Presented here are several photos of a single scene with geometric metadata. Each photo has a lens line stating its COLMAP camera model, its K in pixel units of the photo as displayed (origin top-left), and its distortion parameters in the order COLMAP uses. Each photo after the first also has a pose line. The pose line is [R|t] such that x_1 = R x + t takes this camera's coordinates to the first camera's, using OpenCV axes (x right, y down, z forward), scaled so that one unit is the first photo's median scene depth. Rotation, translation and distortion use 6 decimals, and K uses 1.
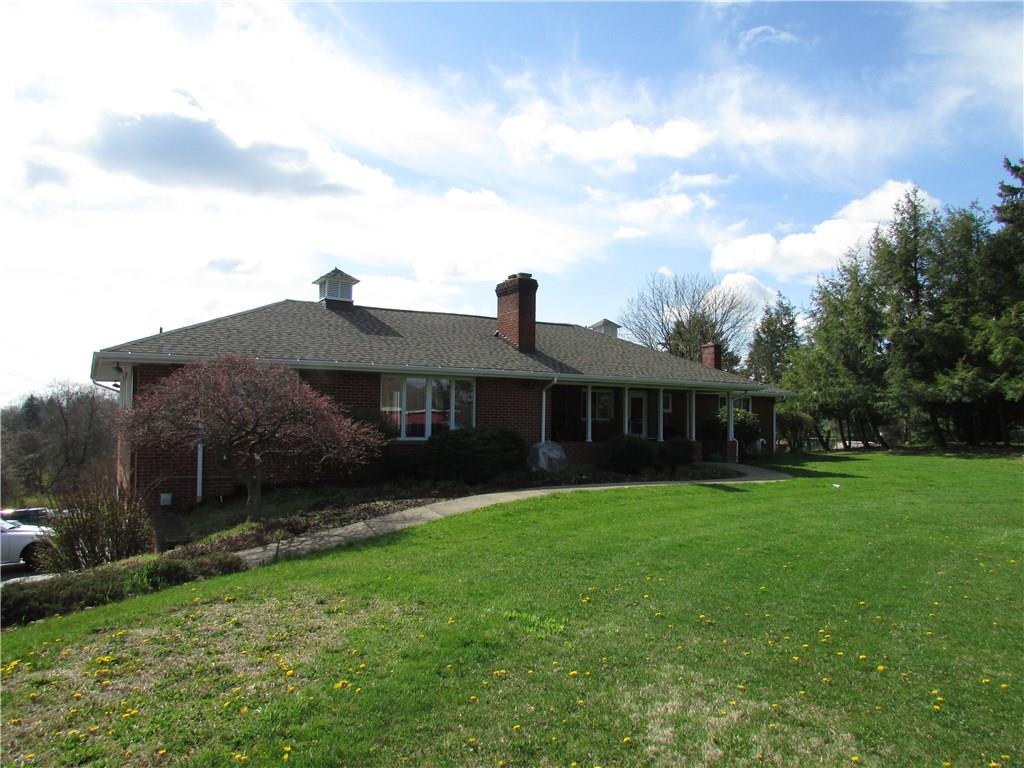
lens RADIAL K [[733.4, 0, 513.4], [0, 733.4, 386.3], [0, 0, 1]] dist [-0.033019, 0.013712]
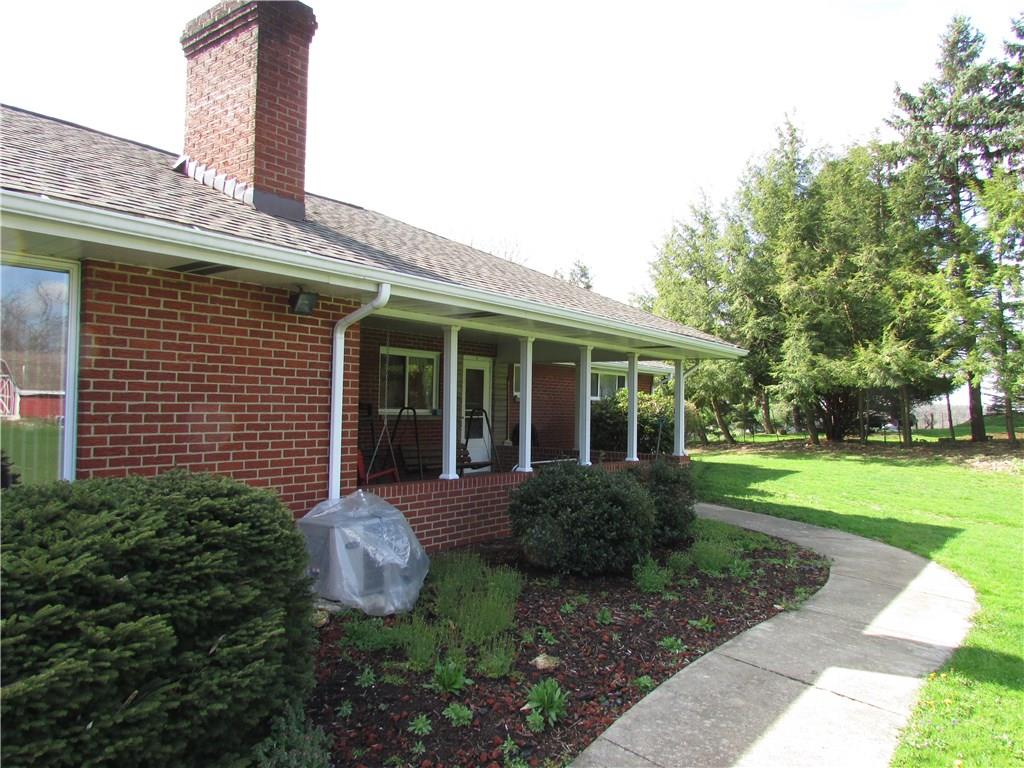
lens RADIAL K [[733.4, 0, 513.4], [0, 733.4, 386.3], [0, 0, 1]] dist [-0.033019, 0.013712]
pose [[0.926556, 0.010504, 0.376011, -0.006690], [-0.017772, 0.999716, 0.015867, 0.022495], [-0.375738, -0.021384, 0.926479, 0.651266]]
